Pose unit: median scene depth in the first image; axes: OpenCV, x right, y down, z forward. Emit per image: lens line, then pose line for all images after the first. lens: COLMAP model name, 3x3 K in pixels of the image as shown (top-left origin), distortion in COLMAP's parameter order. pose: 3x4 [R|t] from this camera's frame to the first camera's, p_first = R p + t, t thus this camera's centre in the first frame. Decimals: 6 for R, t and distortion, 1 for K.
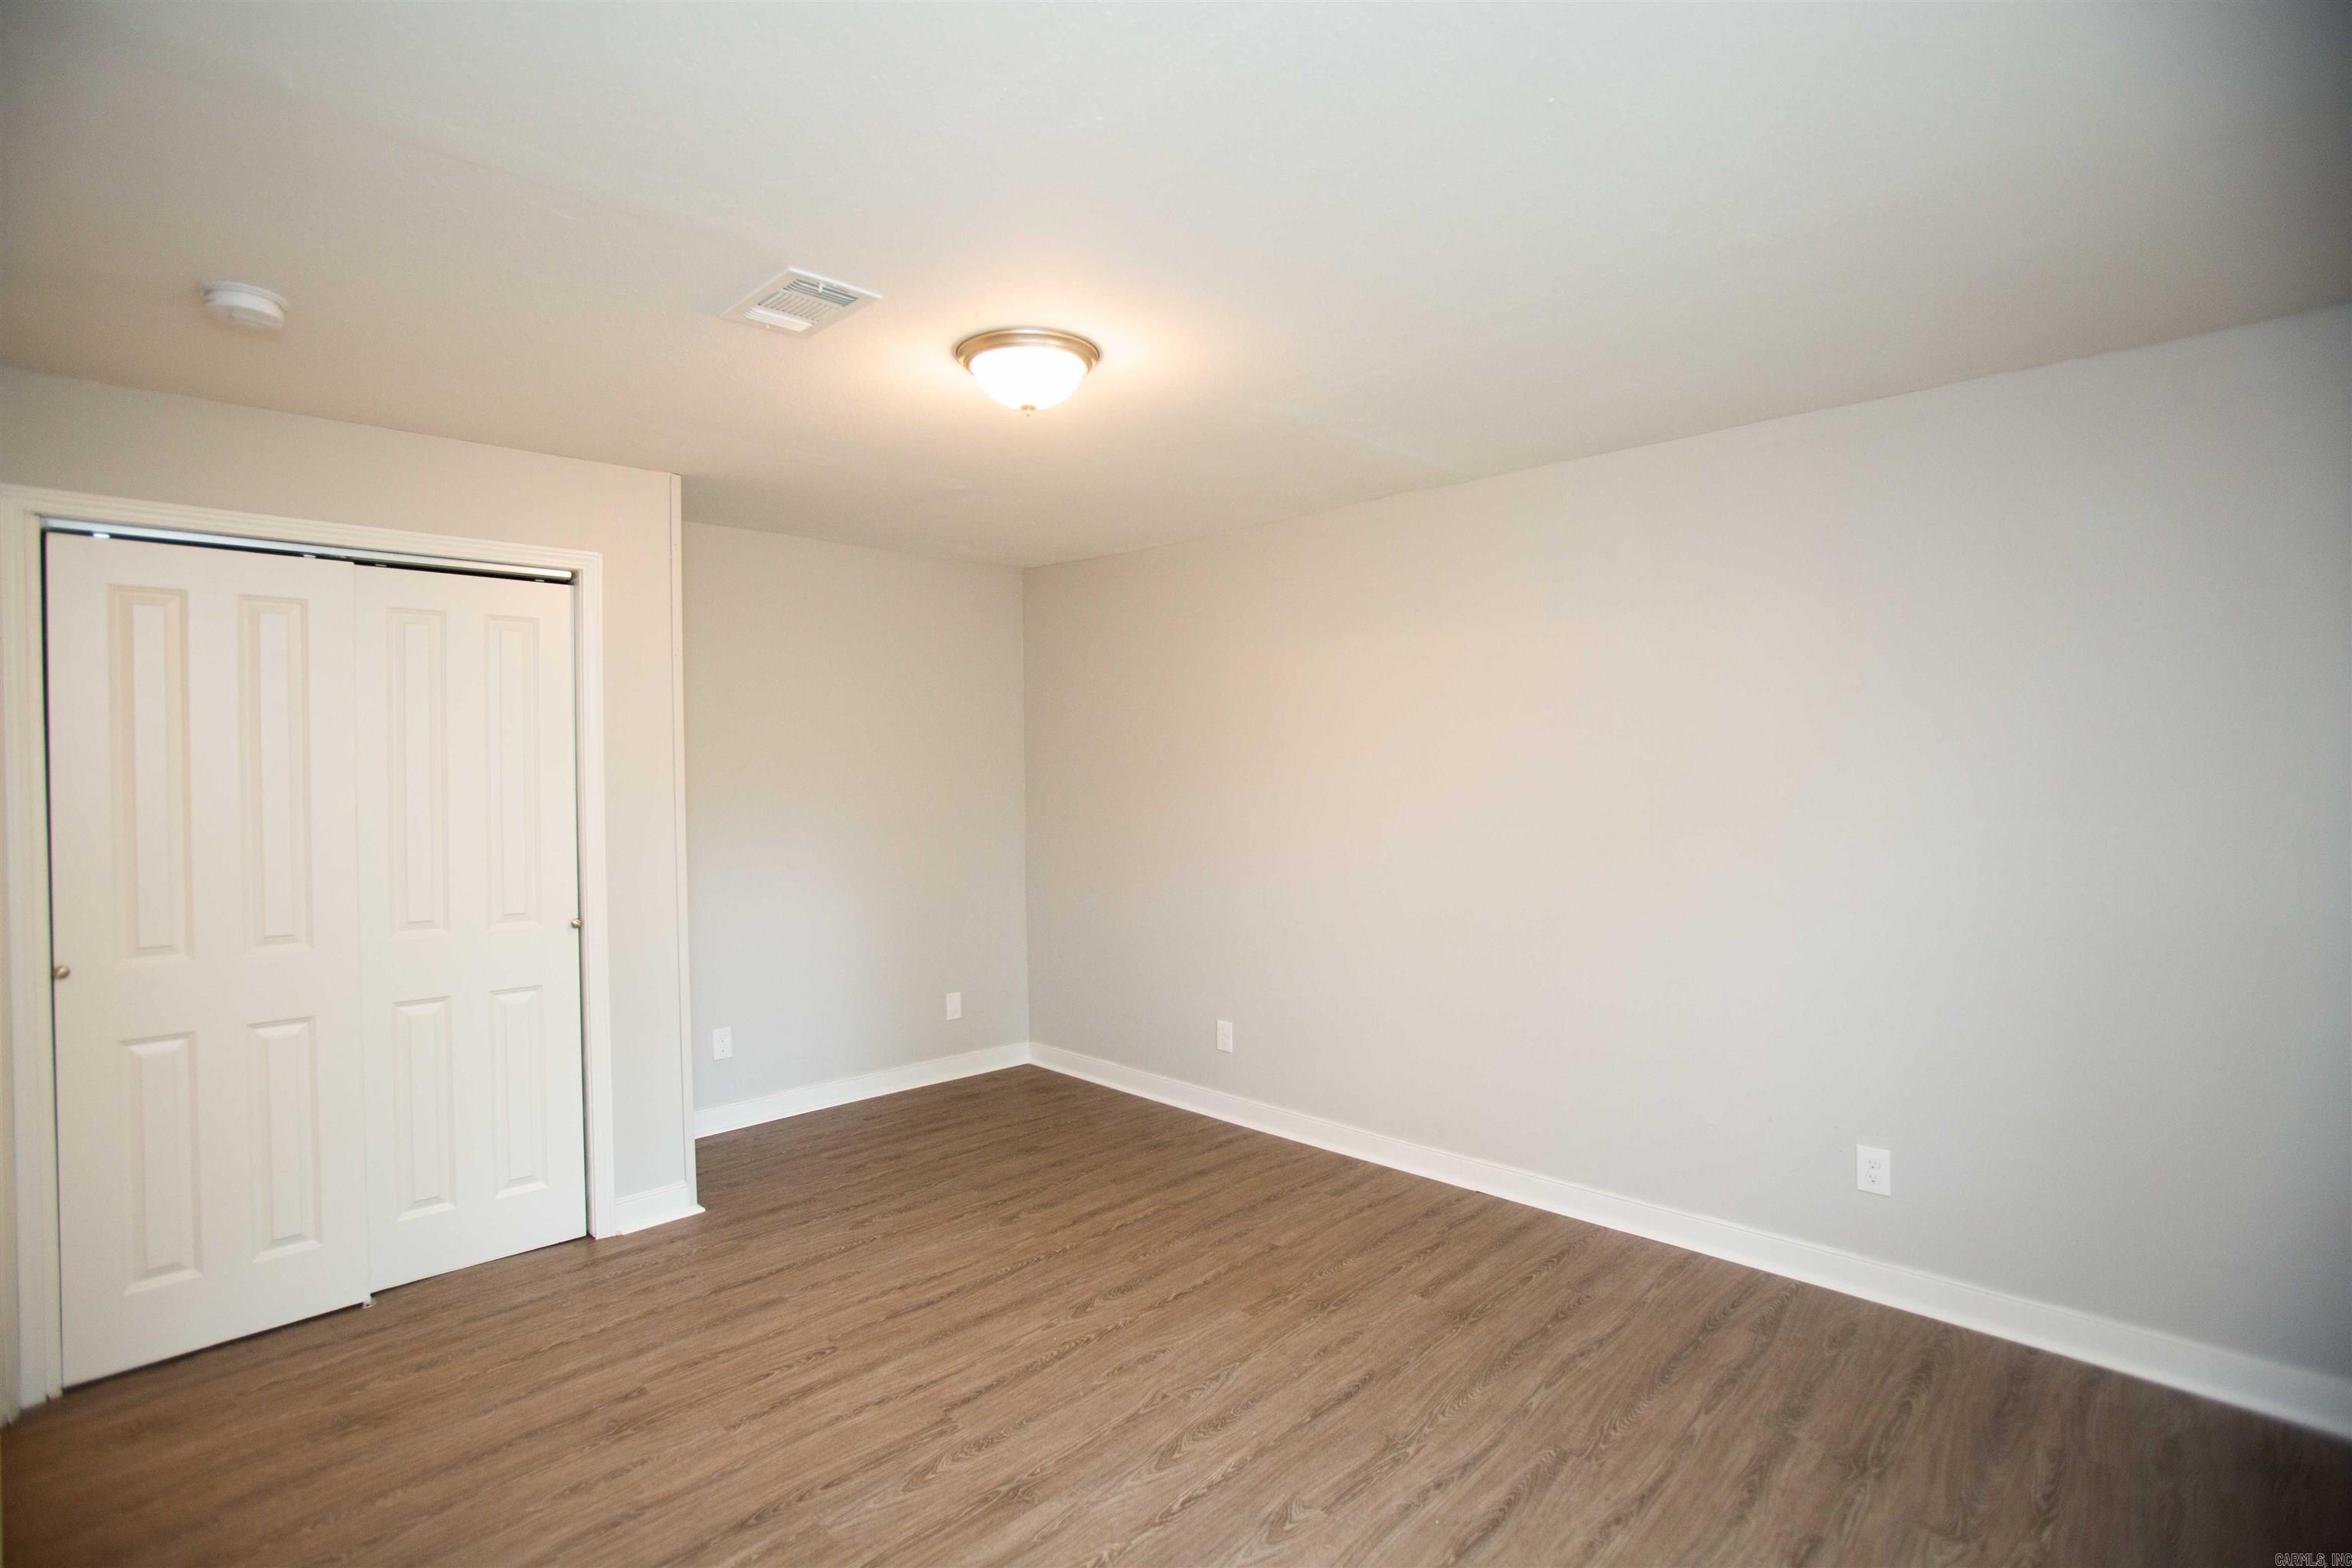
lens RADIAL K [[1142.0, 0, 1145.2], [0, 1142.0, 778.1], [0, 0, 1]] dist [-0.077977, 0.041773]
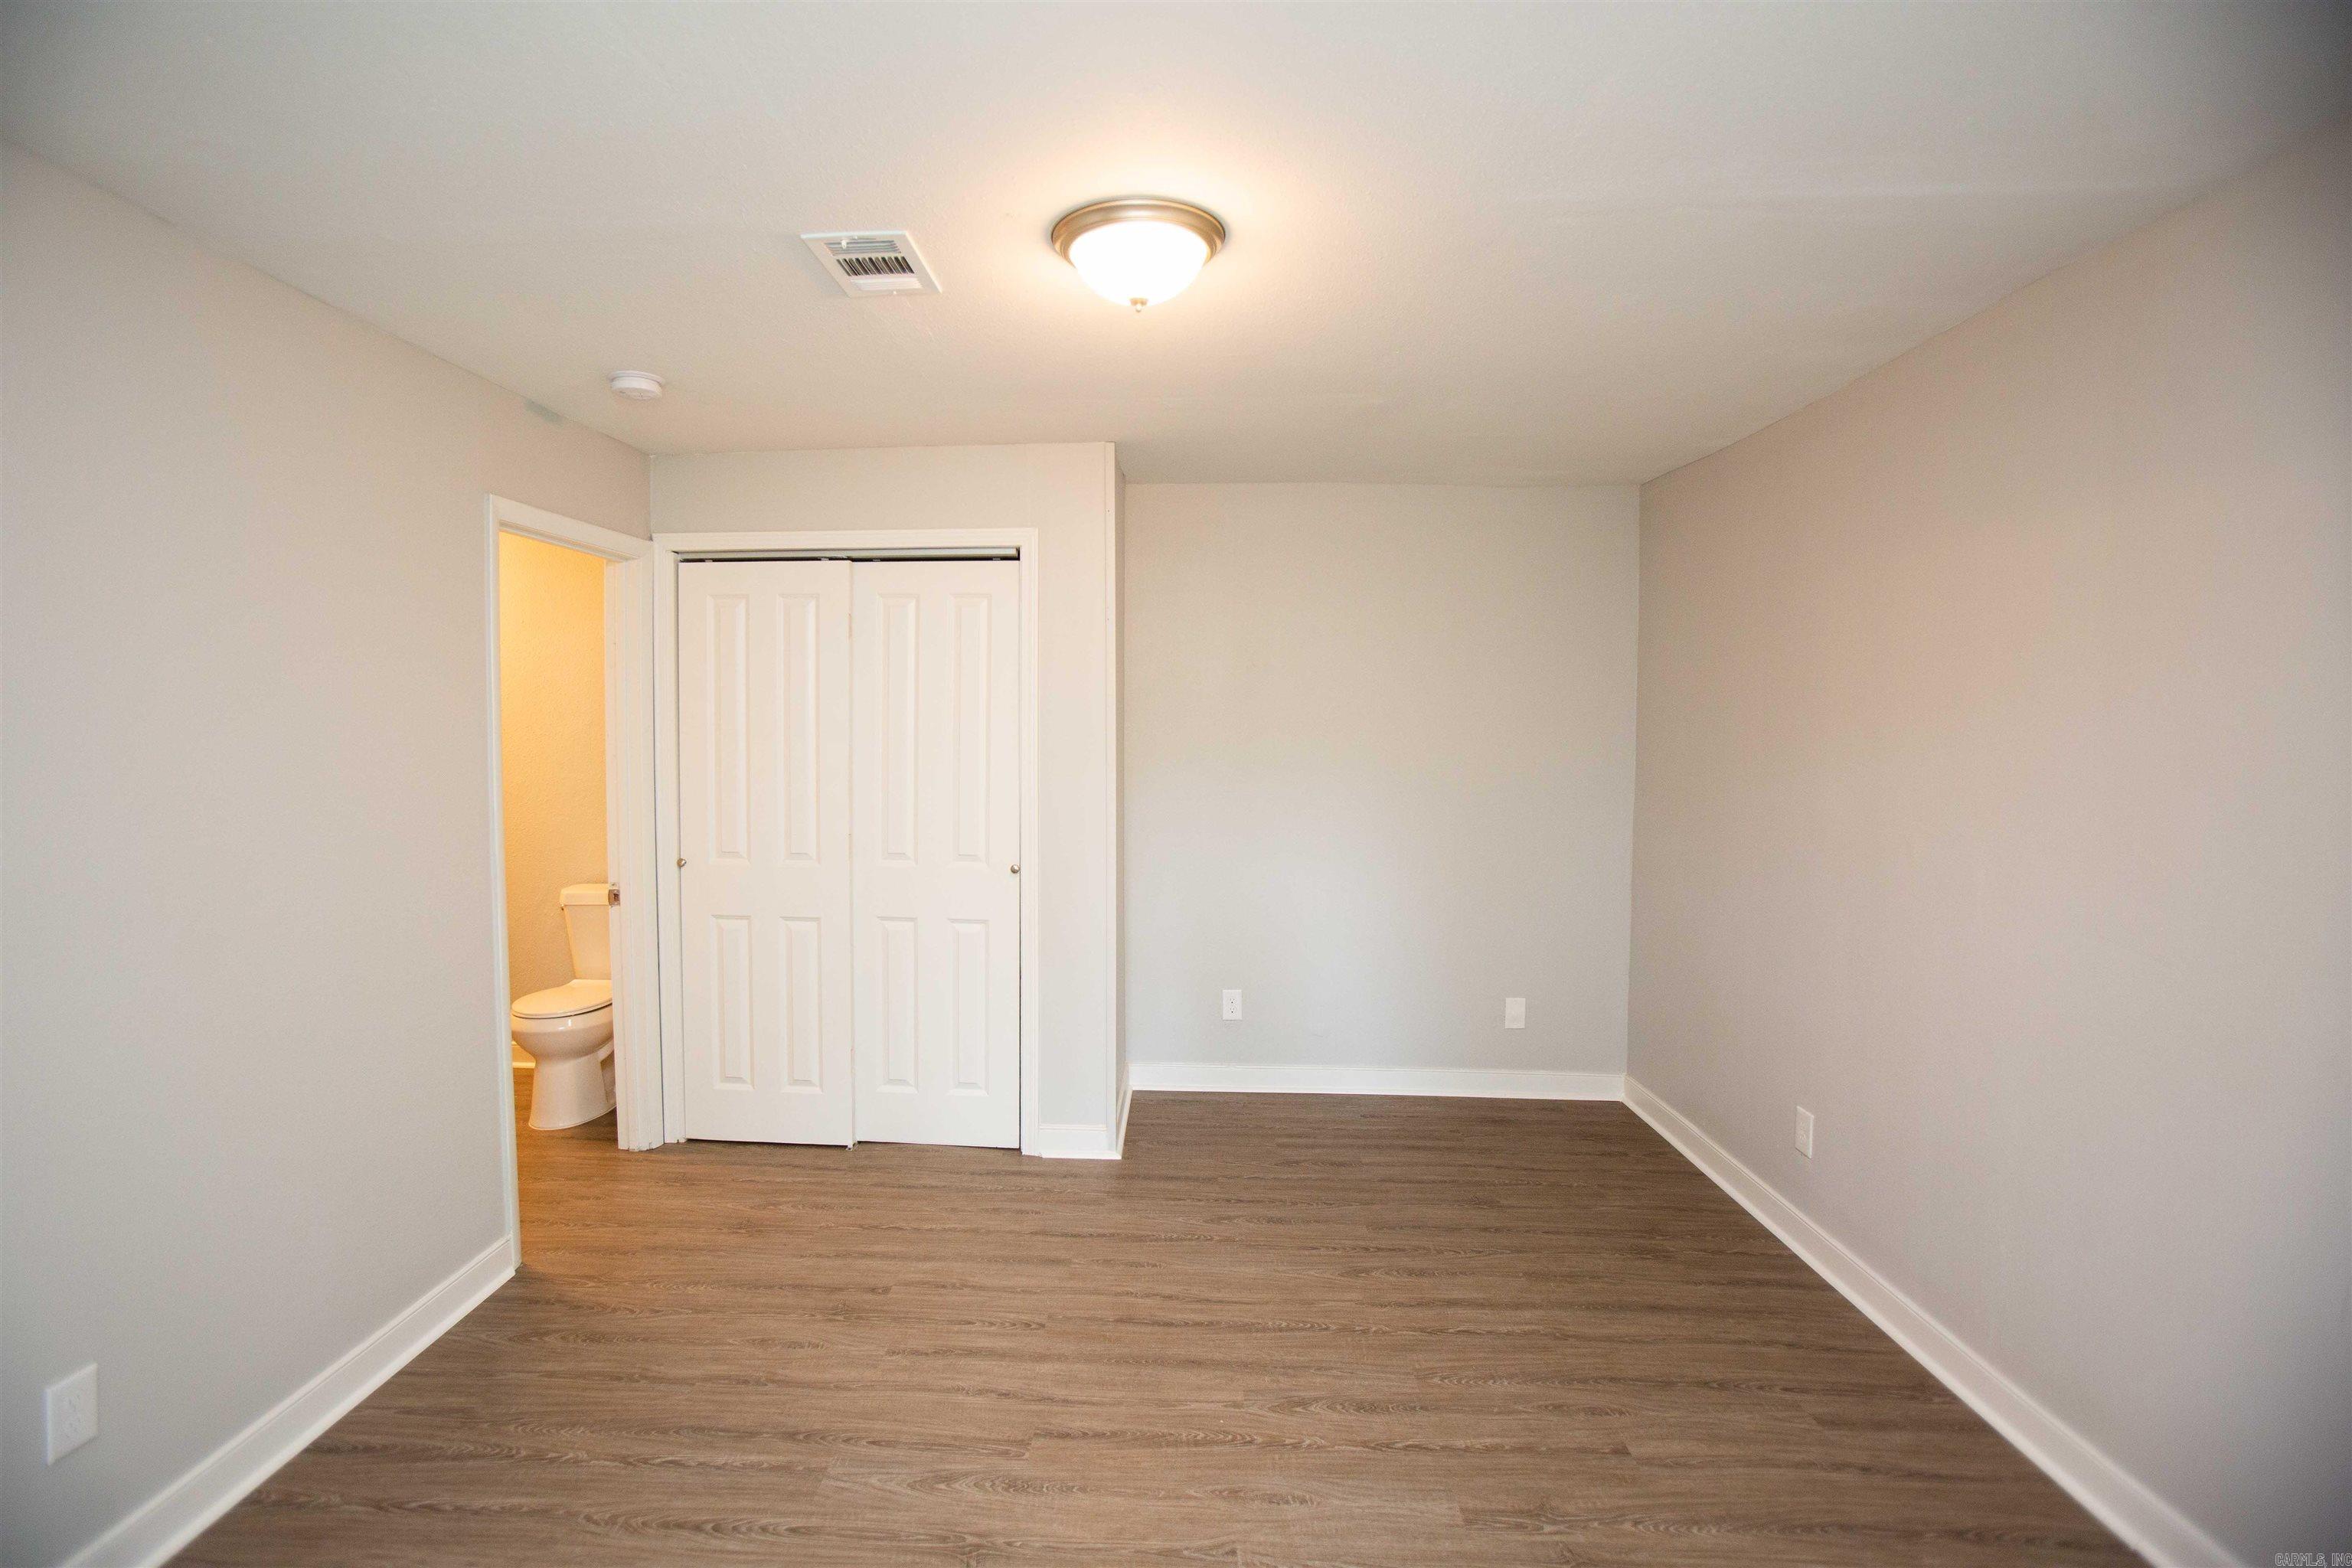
lens RADIAL K [[1142.0, 0, 1145.2], [0, 1142.0, 778.1], [0, 0, 1]] dist [-0.077977, 0.041773]
pose [[0.654245, 0.048417, -0.754731, 0.440954], [-0.018012, 0.998663, 0.048453, -0.016976], [0.756068, -0.018106, 0.654243, 0.380441]]
